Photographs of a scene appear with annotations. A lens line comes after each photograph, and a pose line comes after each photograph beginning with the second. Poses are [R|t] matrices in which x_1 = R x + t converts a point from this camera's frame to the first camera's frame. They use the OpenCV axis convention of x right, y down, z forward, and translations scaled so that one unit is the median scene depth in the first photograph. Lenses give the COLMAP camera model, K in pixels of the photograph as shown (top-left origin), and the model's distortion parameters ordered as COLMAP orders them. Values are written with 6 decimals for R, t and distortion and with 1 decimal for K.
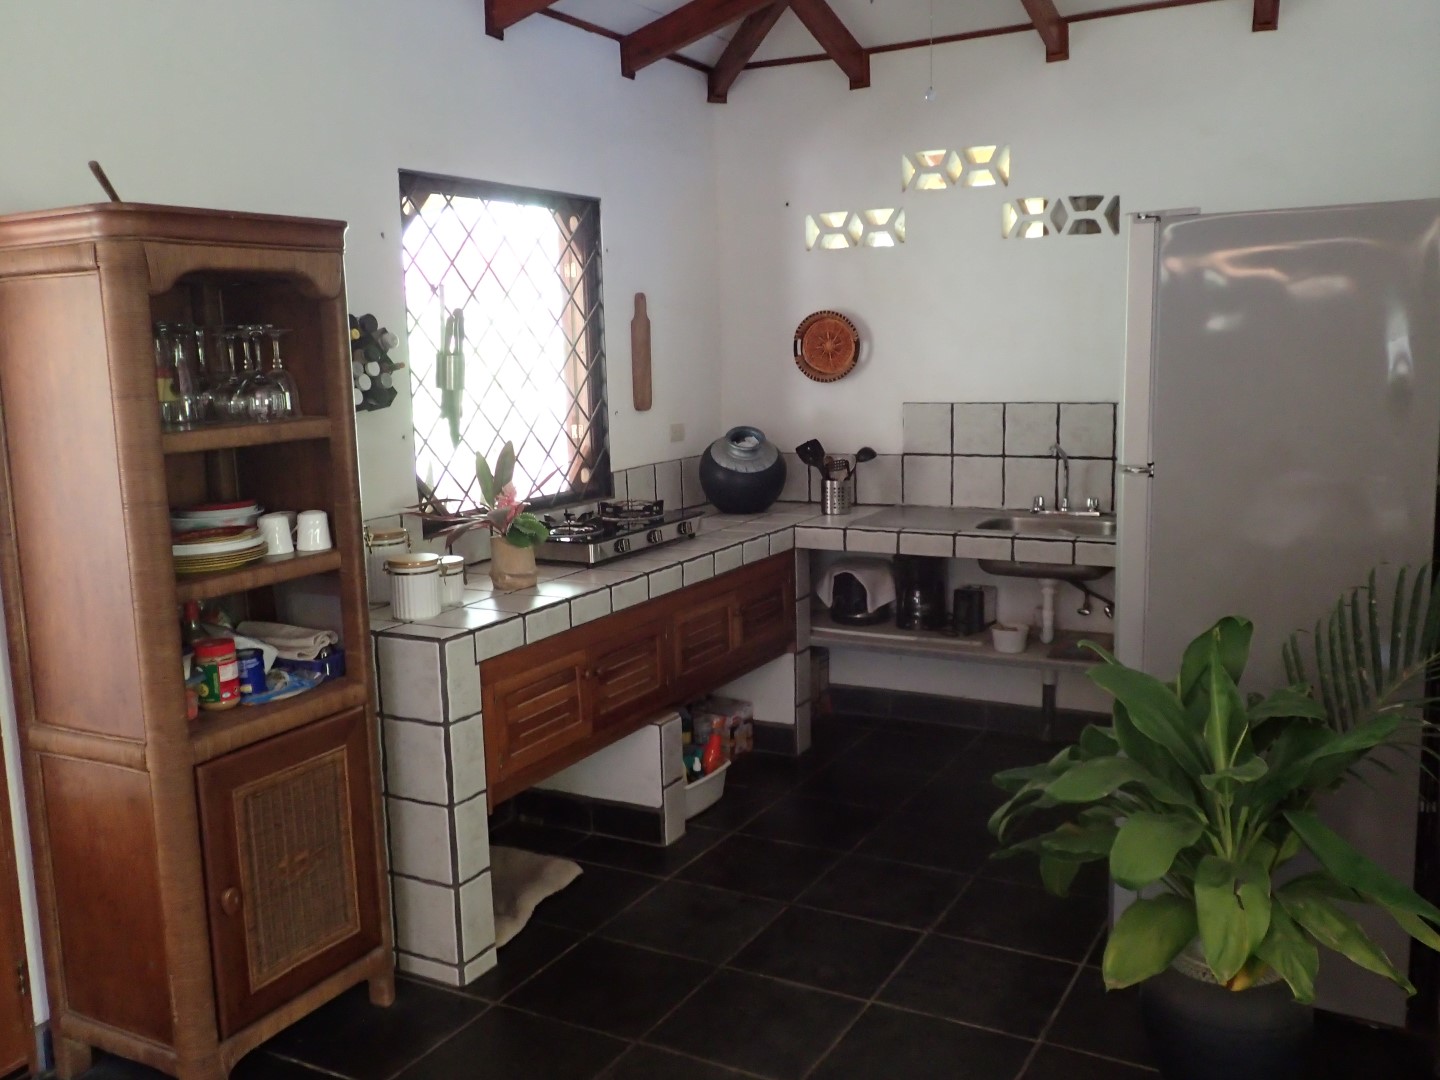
lens RADIAL K [[1310.6, 0, 715.1], [0, 1310.6, 535.3], [0, 0, 1]] dist [0.010309, -0.002924]
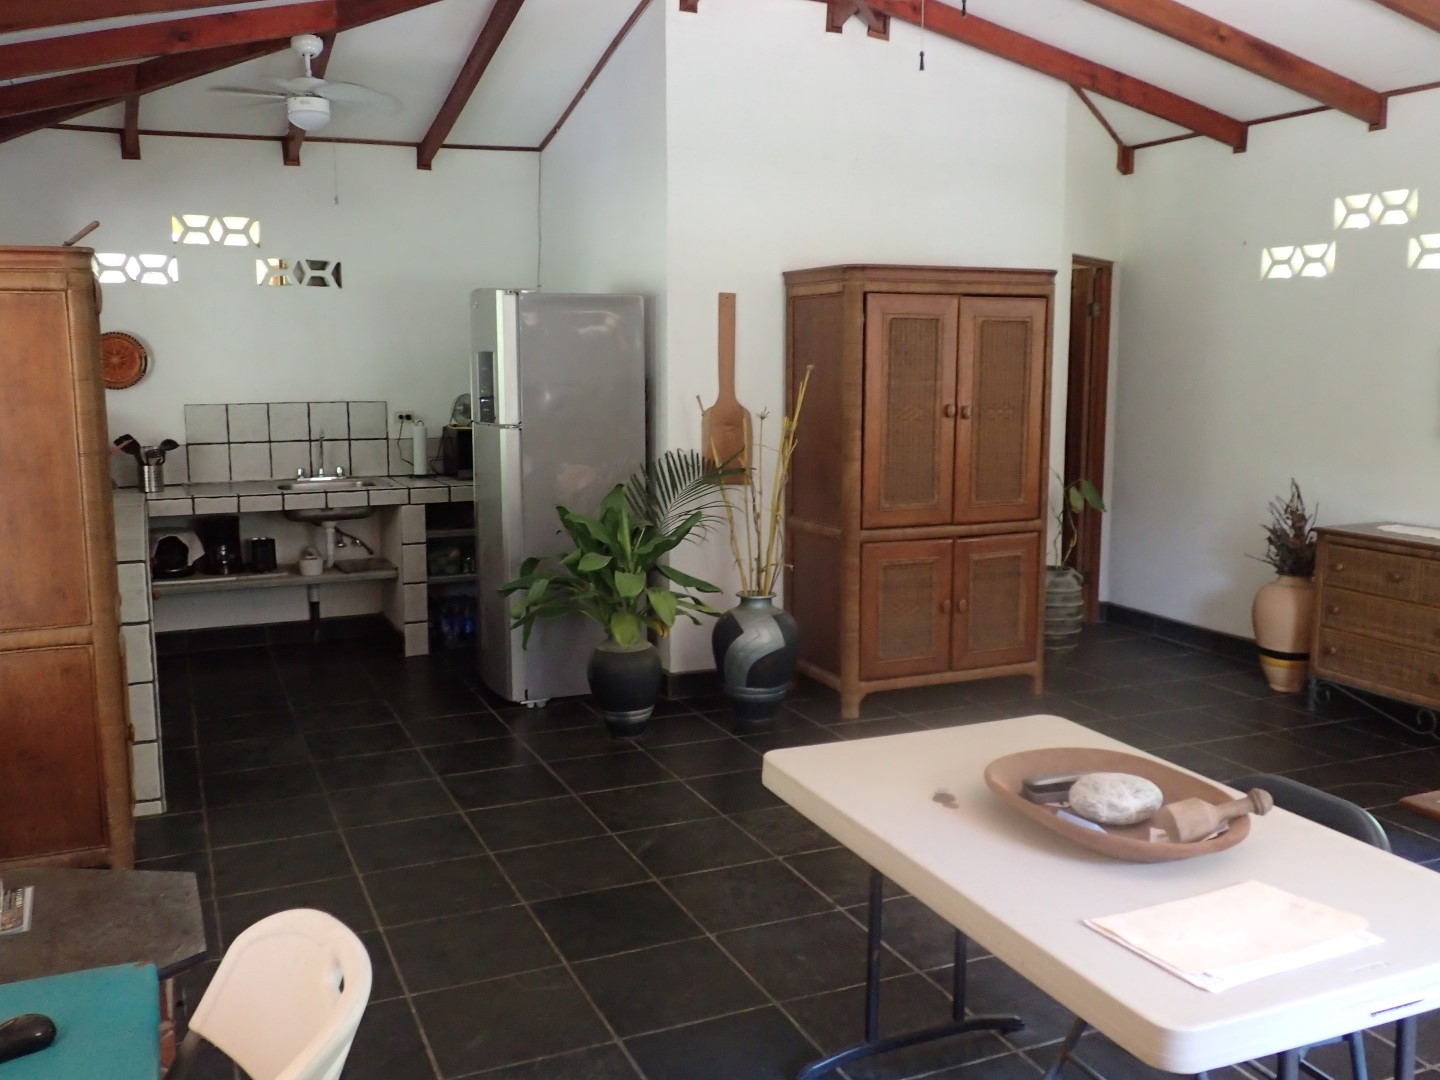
lens RADIAL K [[1310.6, 0, 715.1], [0, 1310.6, 535.3], [0, 0, 1]] dist [0.010309, -0.002924]
pose [[0.617751, -0.090079, 0.781197, -0.577711], [0.107598, 0.993757, 0.029503, 0.047278], [-0.778978, 0.065829, 0.623587, -0.222975]]
